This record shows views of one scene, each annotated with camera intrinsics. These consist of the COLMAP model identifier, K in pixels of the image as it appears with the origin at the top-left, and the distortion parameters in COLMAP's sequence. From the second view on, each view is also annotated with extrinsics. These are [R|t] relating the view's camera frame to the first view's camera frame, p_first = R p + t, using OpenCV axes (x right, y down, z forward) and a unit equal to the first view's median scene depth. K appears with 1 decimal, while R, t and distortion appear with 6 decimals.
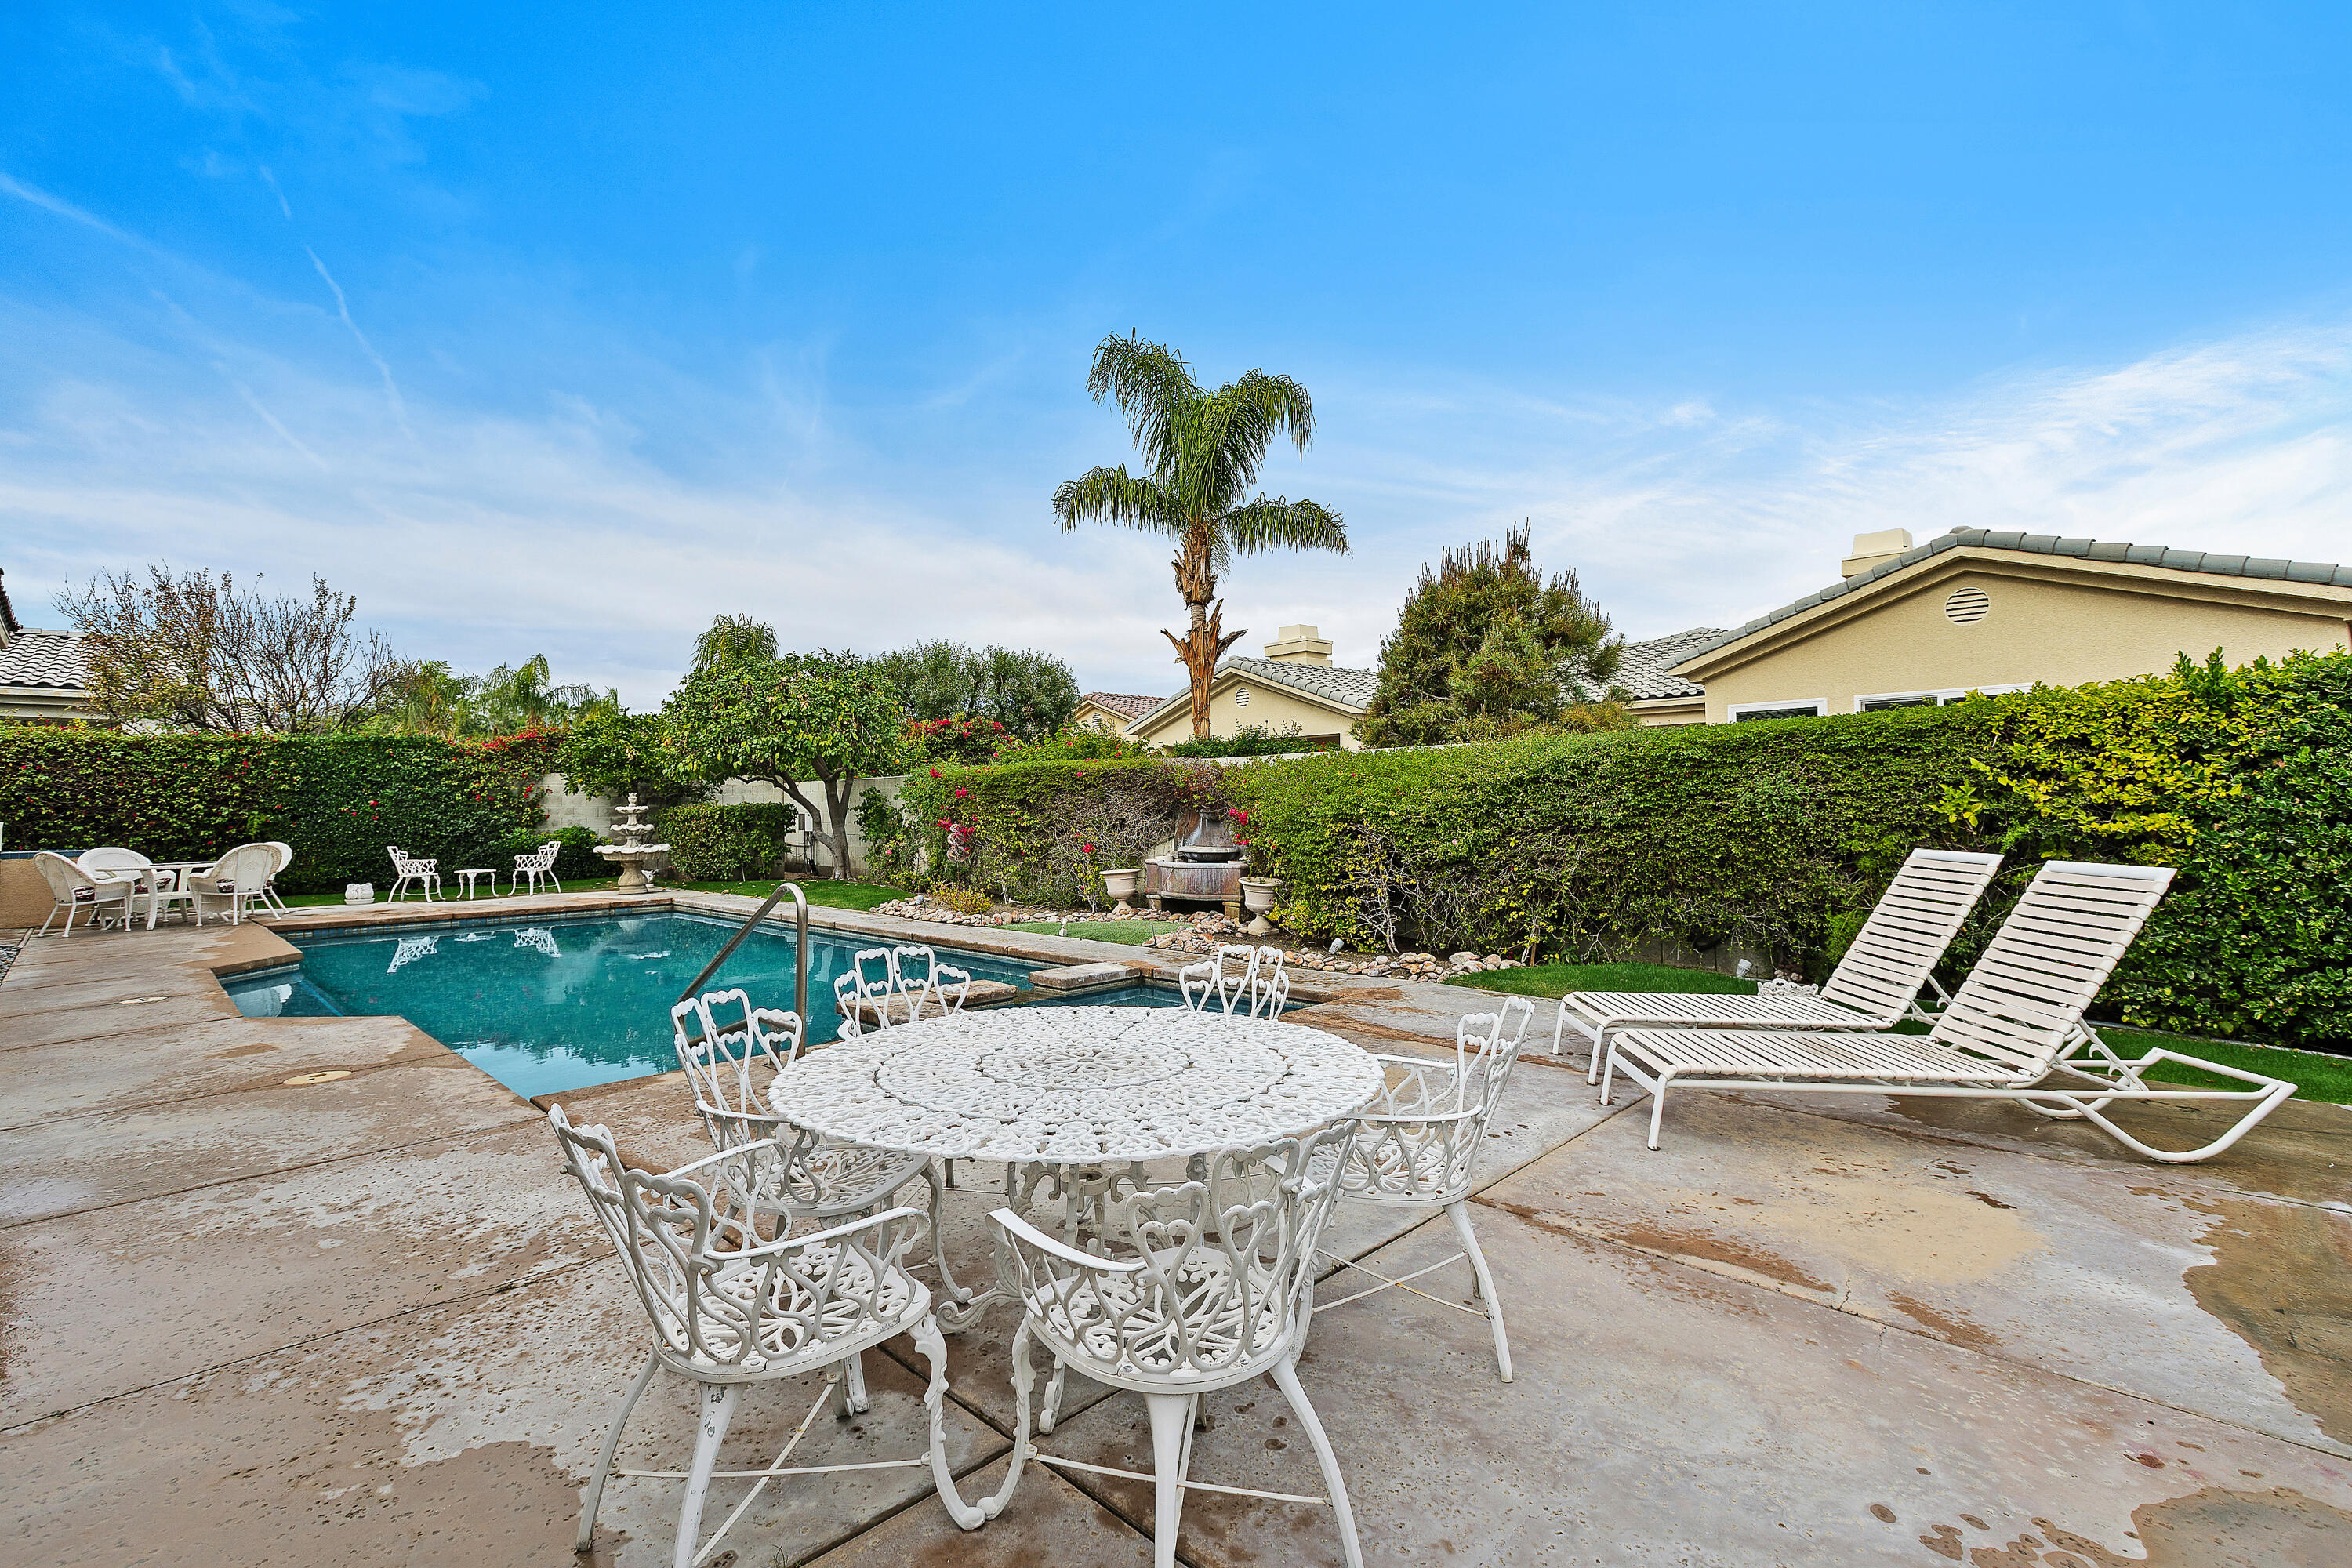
lens RADIAL K [[1071.9, 0, 1161.9], [0, 1071.9, 789.8], [0, 0, 1]] dist [0.003406, -0.001158]
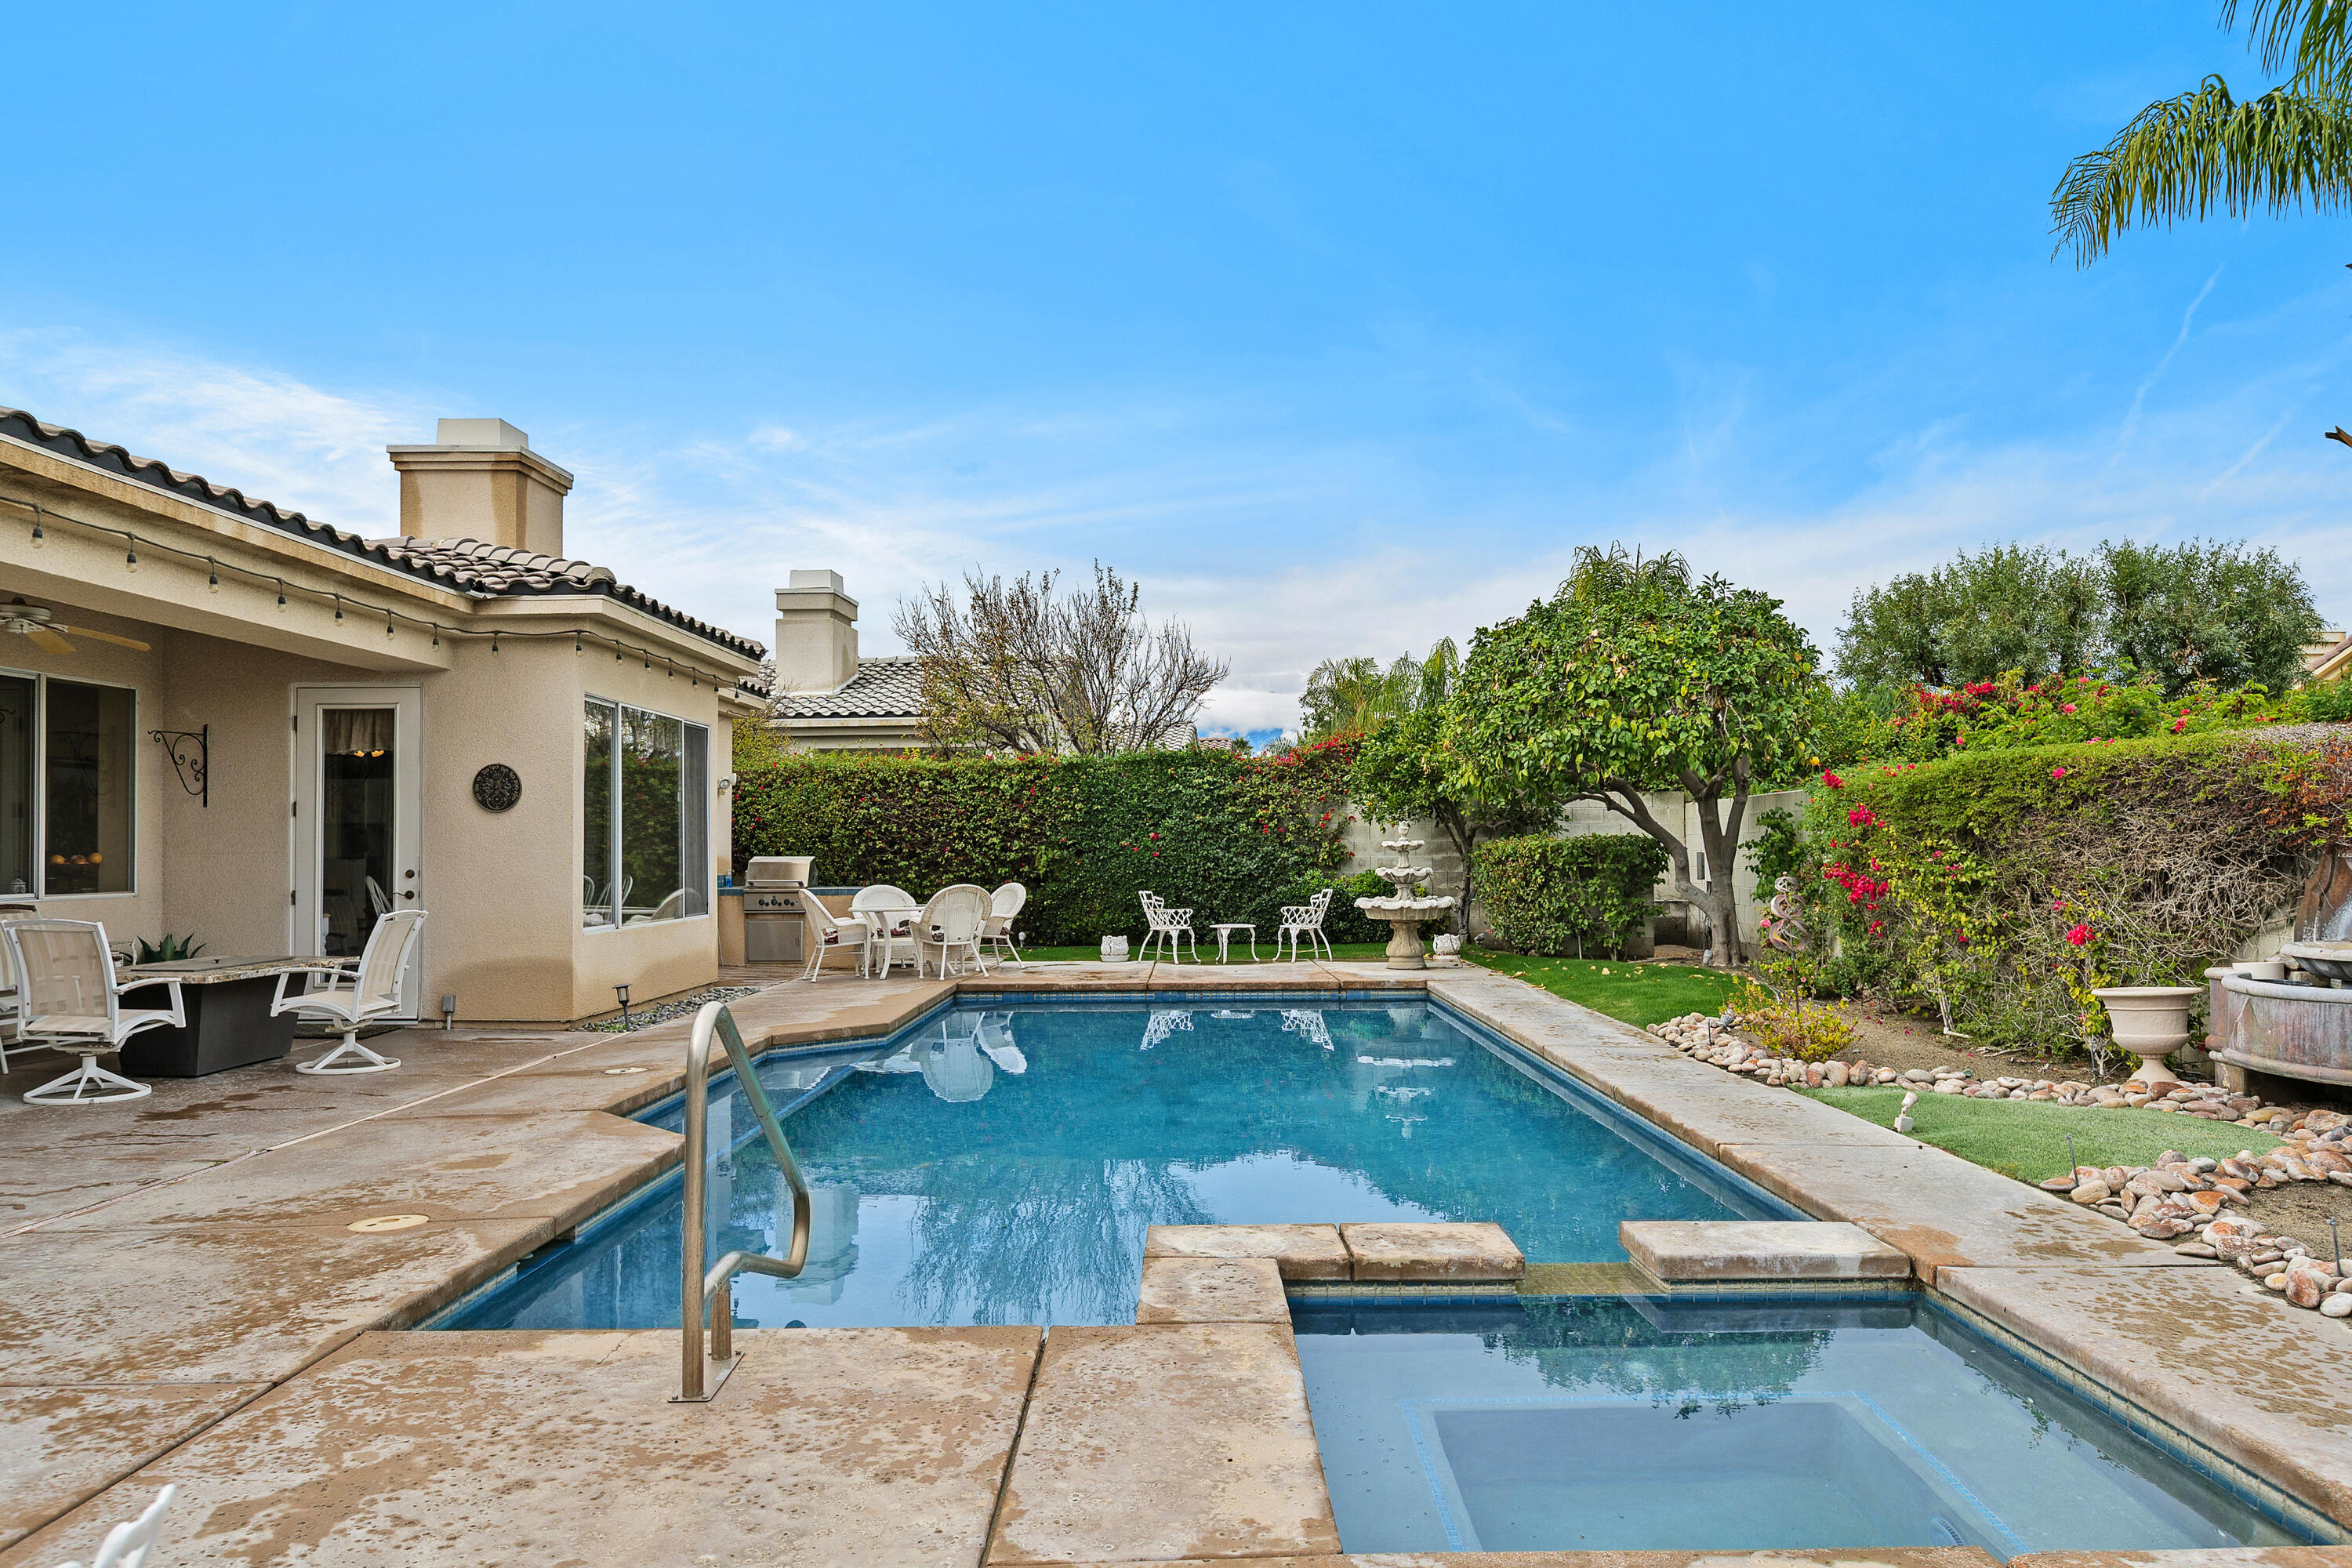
lens RADIAL K [[1528.4, 0, 1161.0], [0, 1528.4, 820.3], [0, 0, 1]] dist [-0.001908, -0.002365]
pose [[0.694570, -0.008390, -0.719376, 0.103166], [0.011019, 0.999939, -0.001024, 0.001797], [0.719341, -0.007215, 0.694620, 0.220688]]
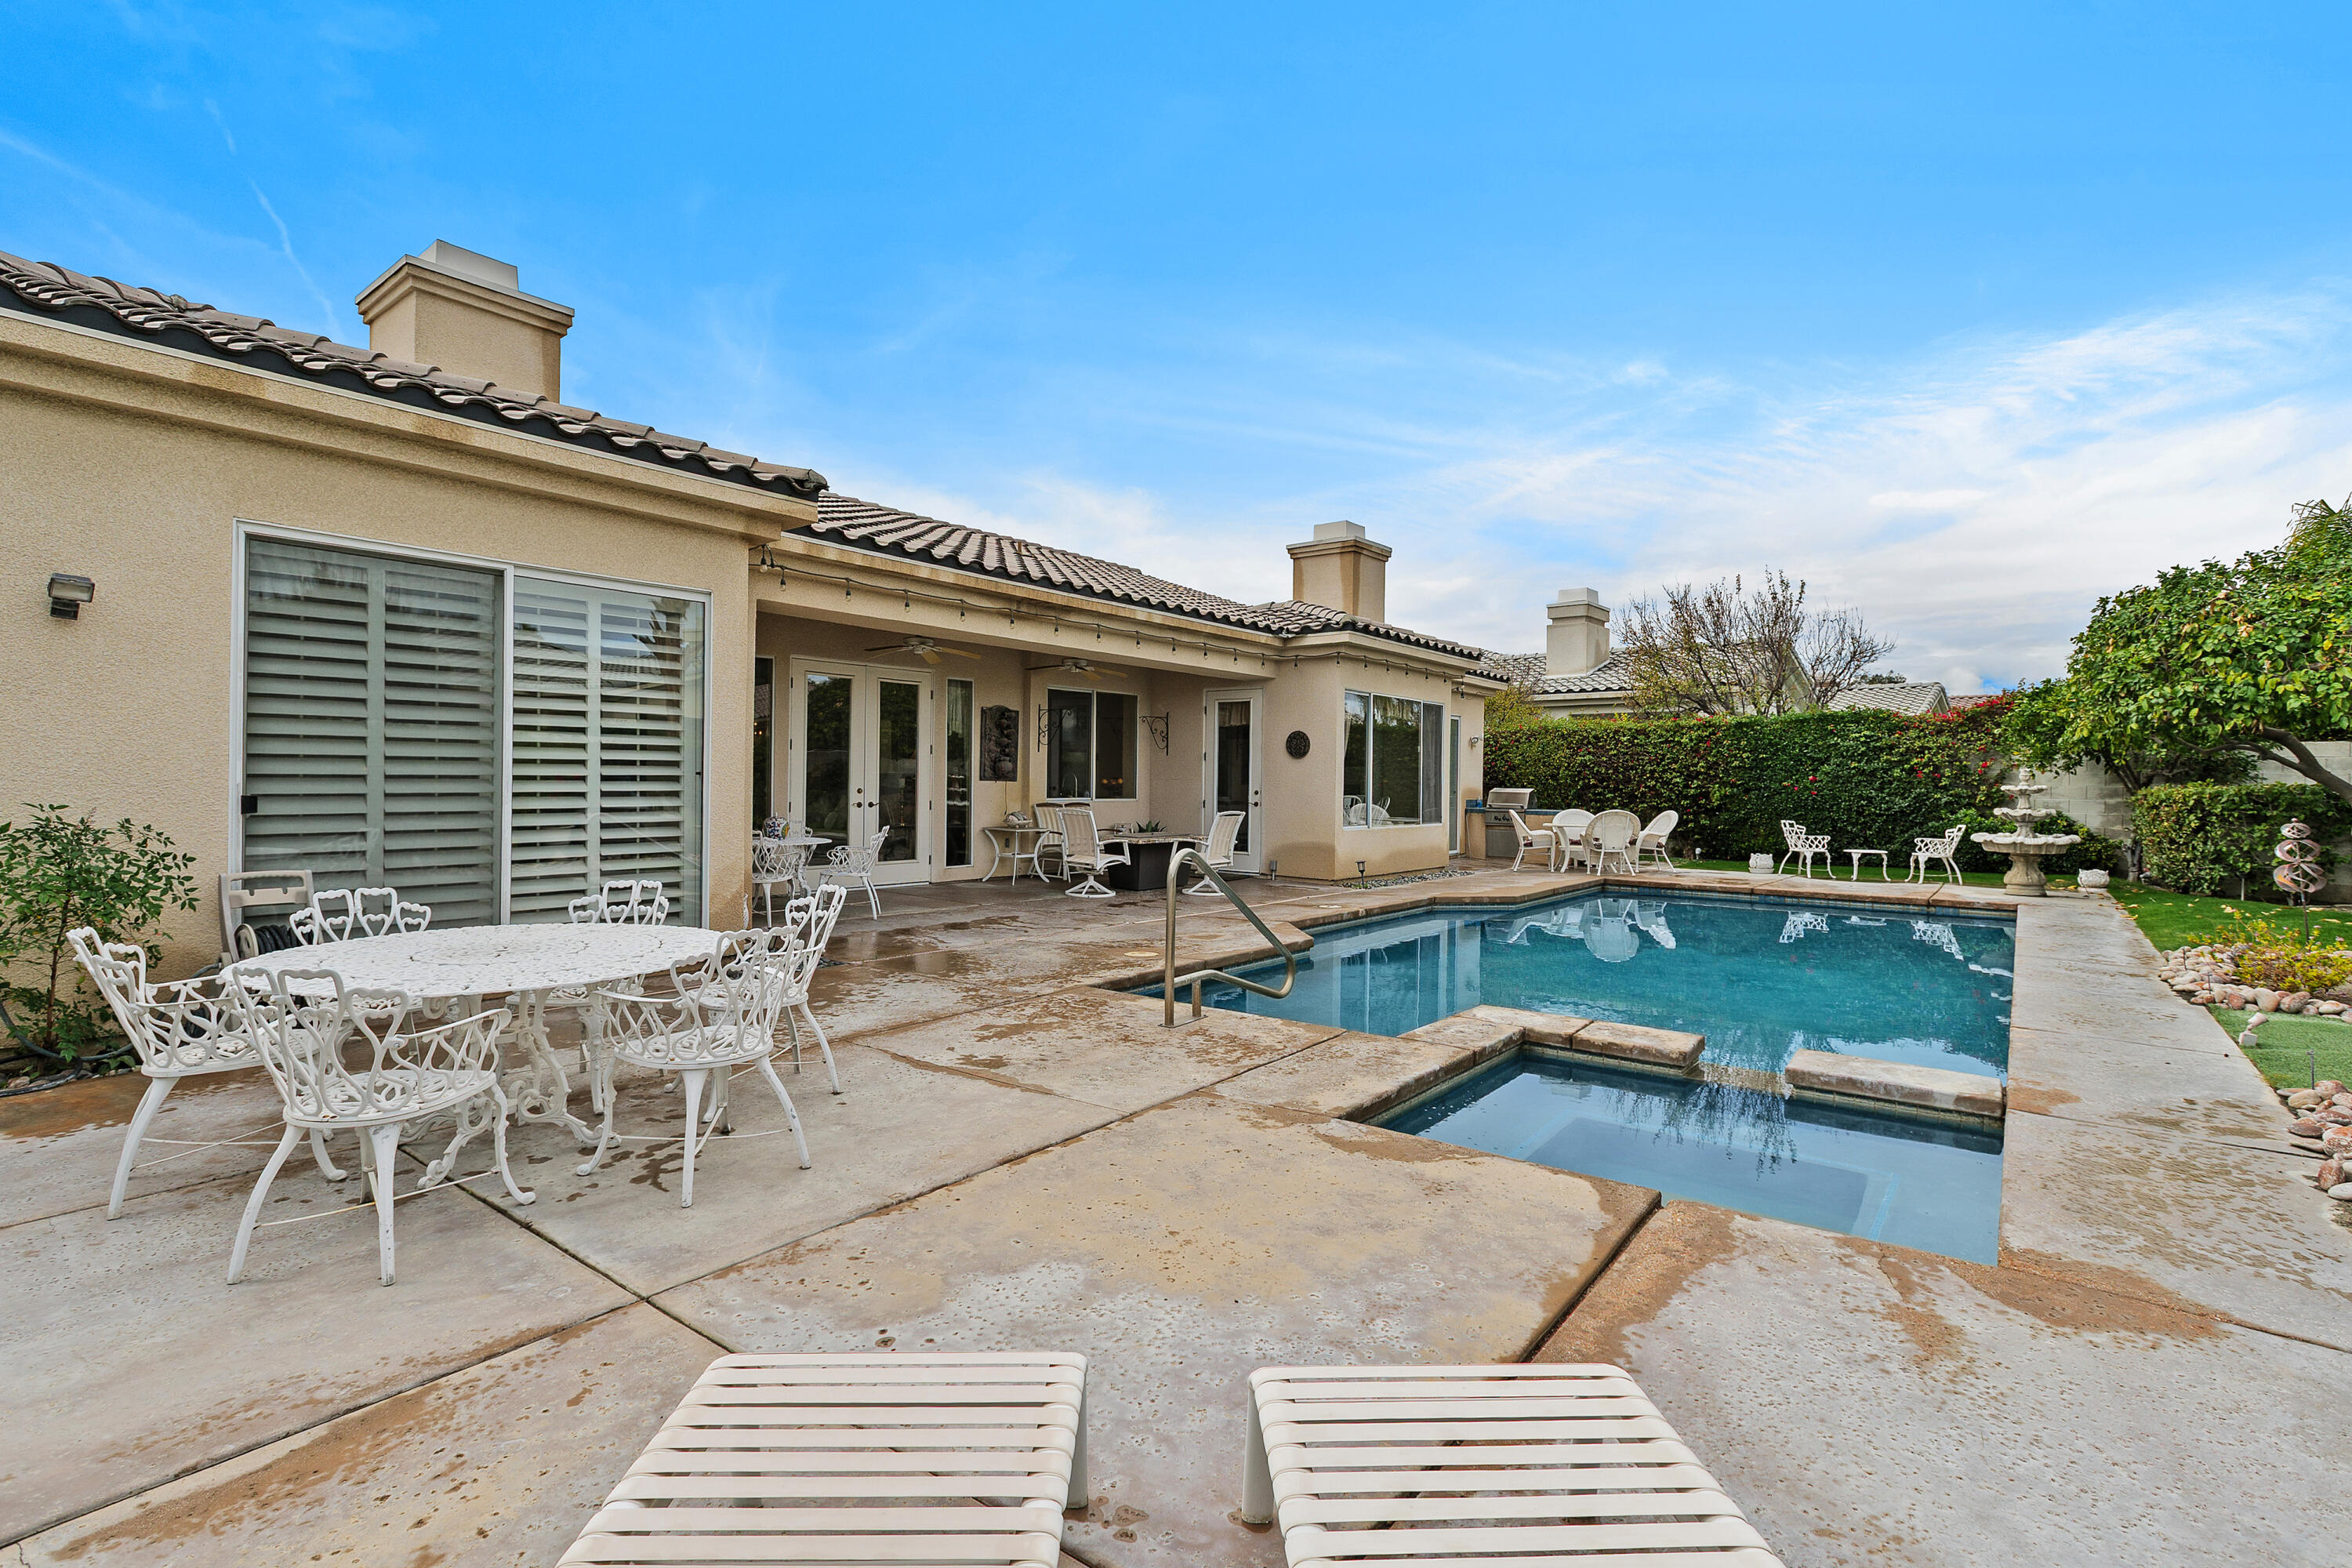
lens RADIAL K [[1071.9, 0, 1159.7], [0, 1071.9, 789.1], [0, 0, 1]] dist [0.003406, -0.001158]
pose [[0.105160, 0.018309, -0.994287, 0.239525], [0.001578, 0.999826, 0.018578, 0.002494], [0.994454, -0.003523, 0.105112, 0.288672]]
